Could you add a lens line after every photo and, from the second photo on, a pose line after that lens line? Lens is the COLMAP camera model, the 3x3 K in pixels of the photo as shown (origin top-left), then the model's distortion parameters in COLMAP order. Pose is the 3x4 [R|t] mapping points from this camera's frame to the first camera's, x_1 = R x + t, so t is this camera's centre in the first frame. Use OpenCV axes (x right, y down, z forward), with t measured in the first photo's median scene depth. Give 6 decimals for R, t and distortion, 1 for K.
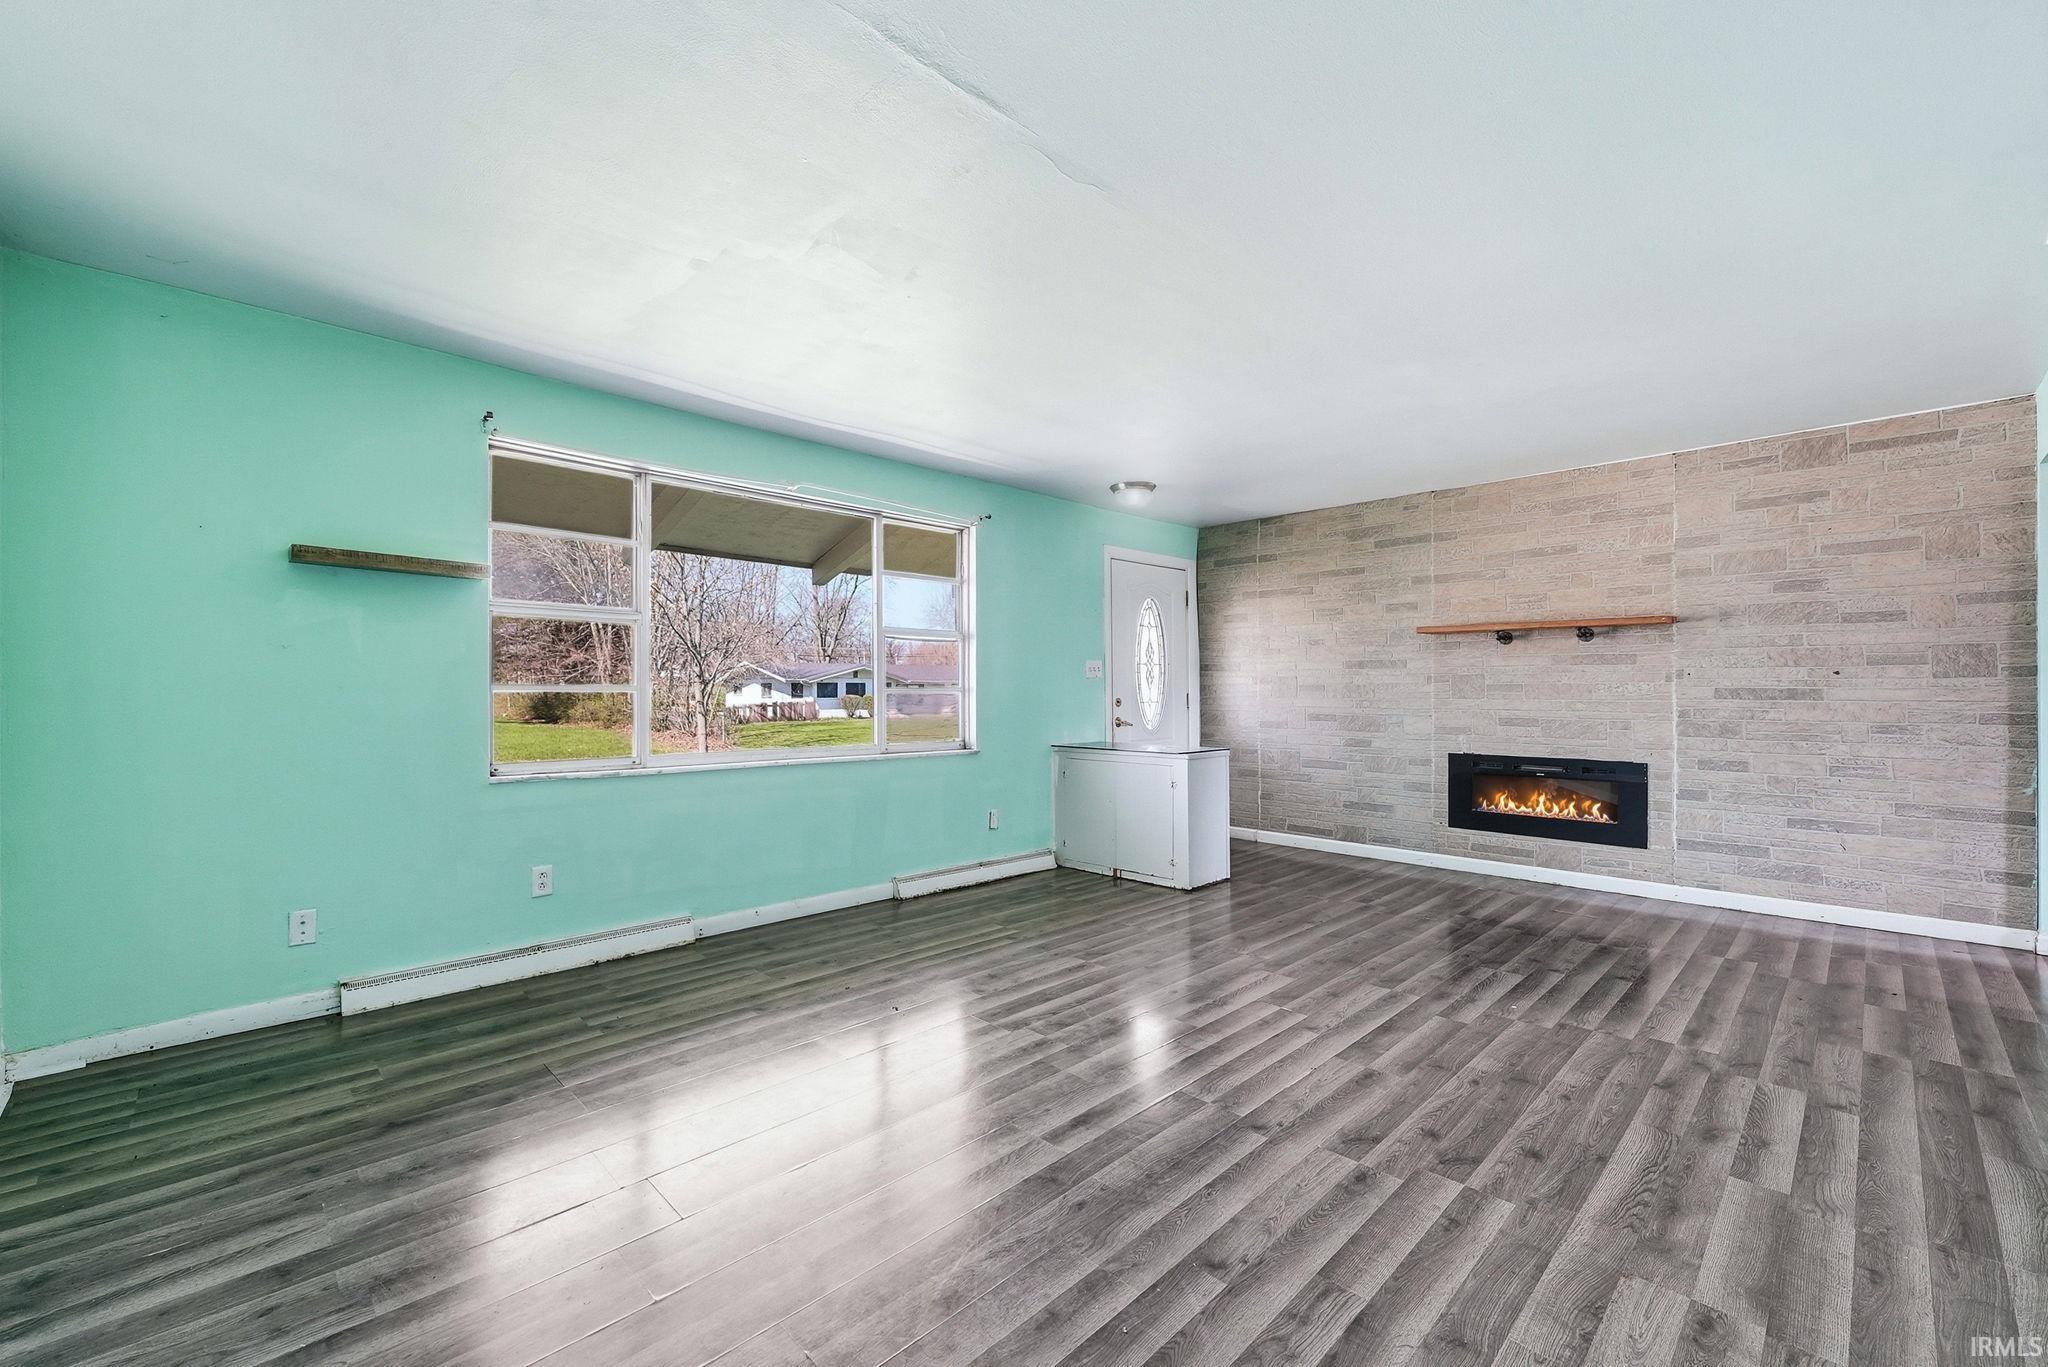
lens RADIAL K [[827.4, 0, 1016.8], [0, 827.4, 678.1], [0, 0, 1]] dist [-0.000531, -0.000876]
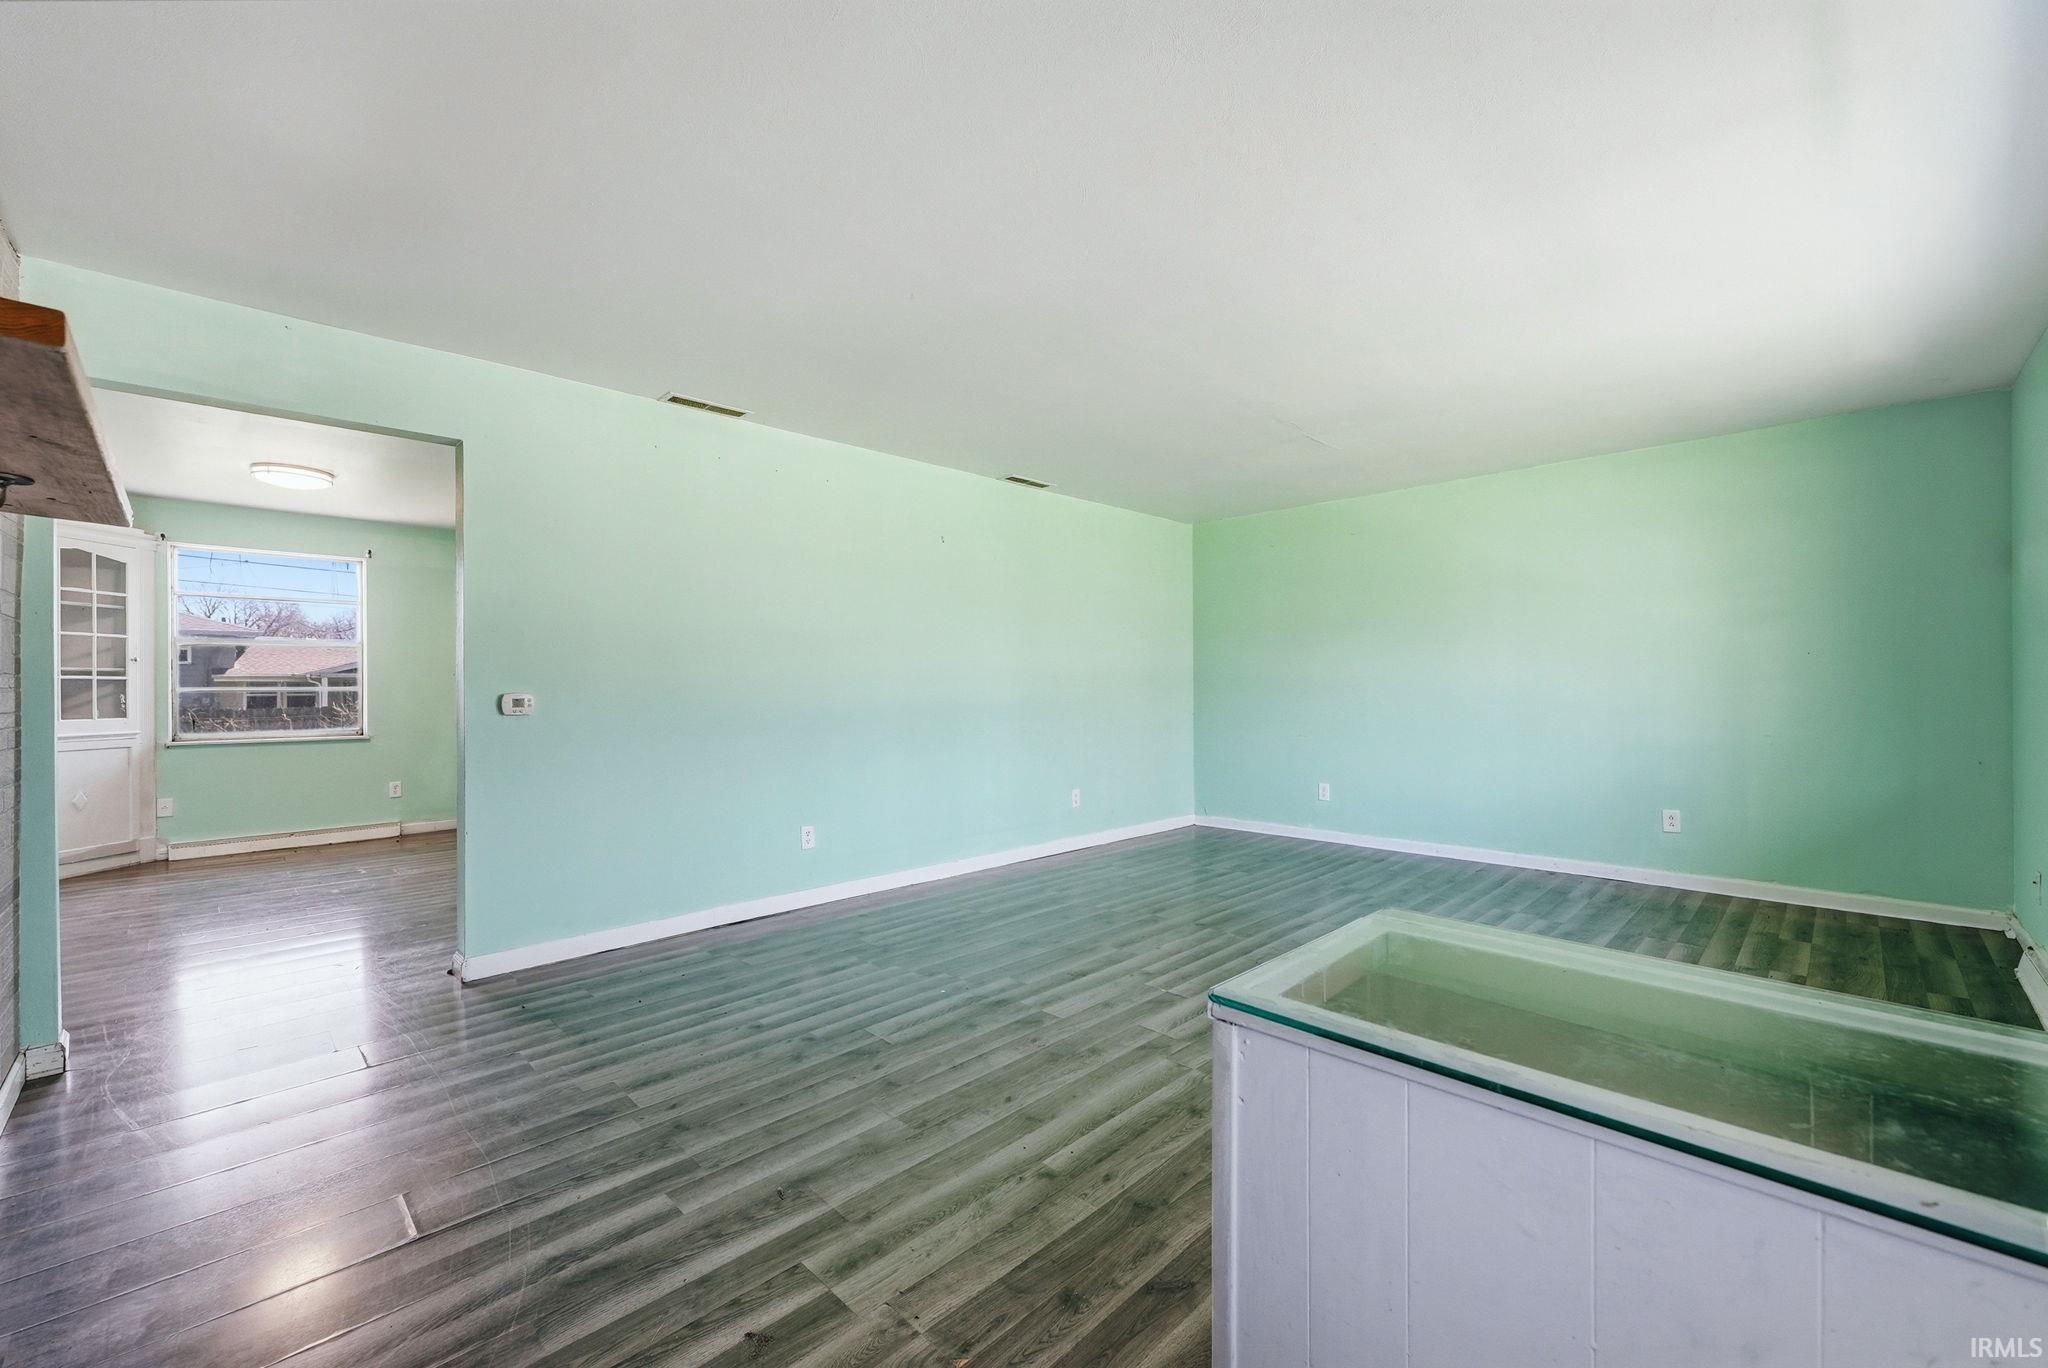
lens RADIAL K [[827.4, 0, 1013.4], [0, 827.4, 676.4], [0, 0, 1]] dist [-0.000531, -0.000876]
pose [[-0.999908, 0.009496, -0.009645, 0.386952], [0.009749, 0.999601, -0.026528, 0.022714], [0.009390, -0.026620, -0.999602, 1.527820]]
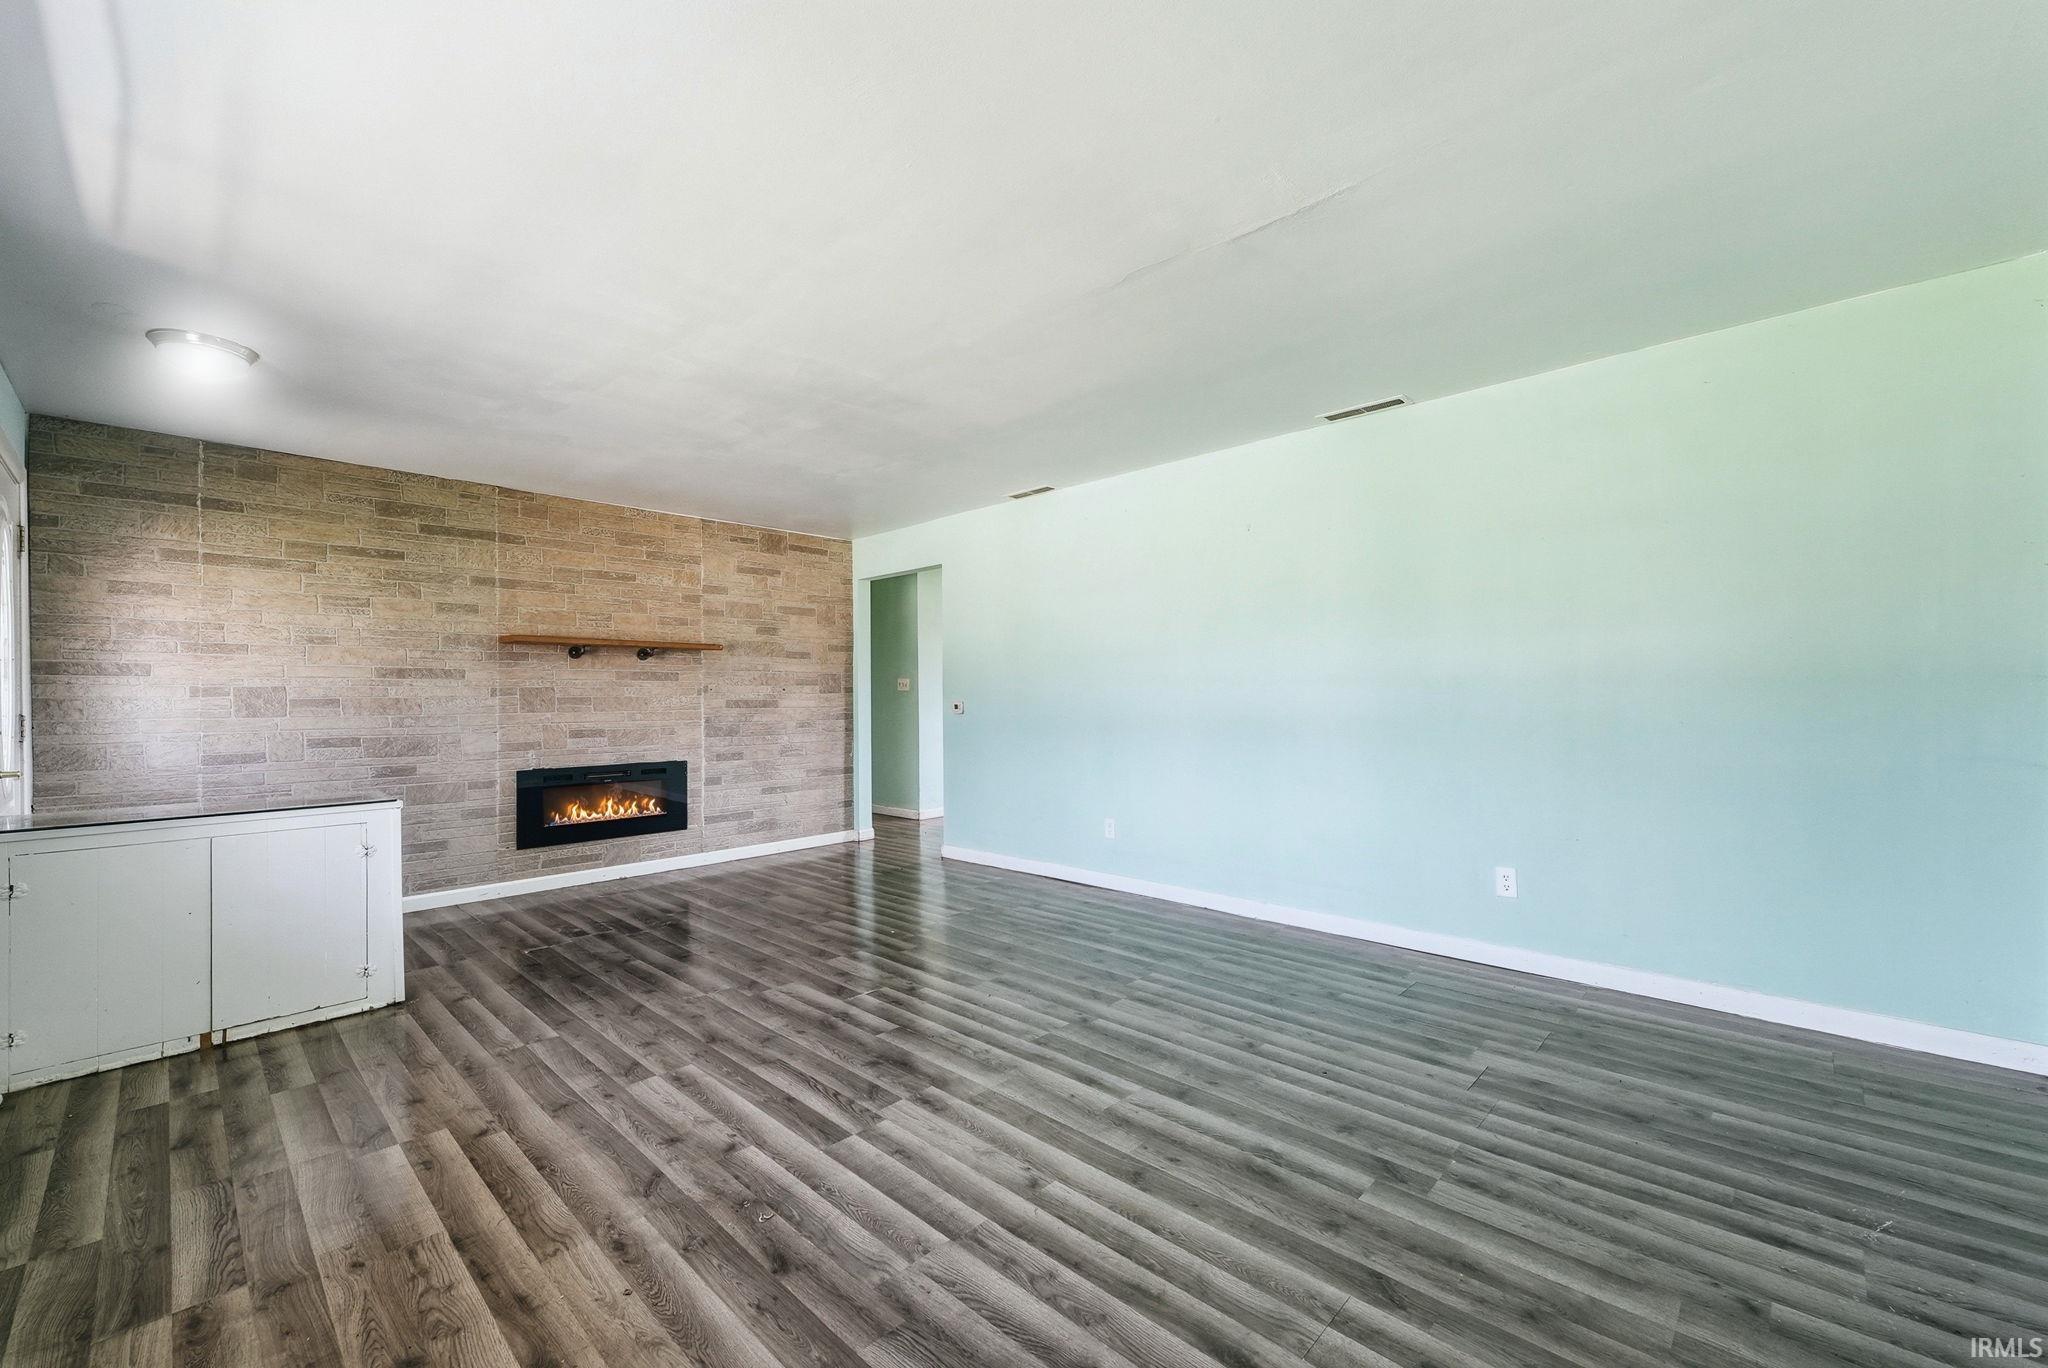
lens RADIAL K [[827.4, 0, 1012.9], [0, 827.4, 681.7], [0, 0, 1]] dist [-0.000531, -0.000876]
pose [[-0.027228, 0.020756, 0.999414, -0.578796], [-0.003755, 0.999775, -0.020866, 0.009560], [-0.999622, -0.004321, -0.027144, 0.625518]]
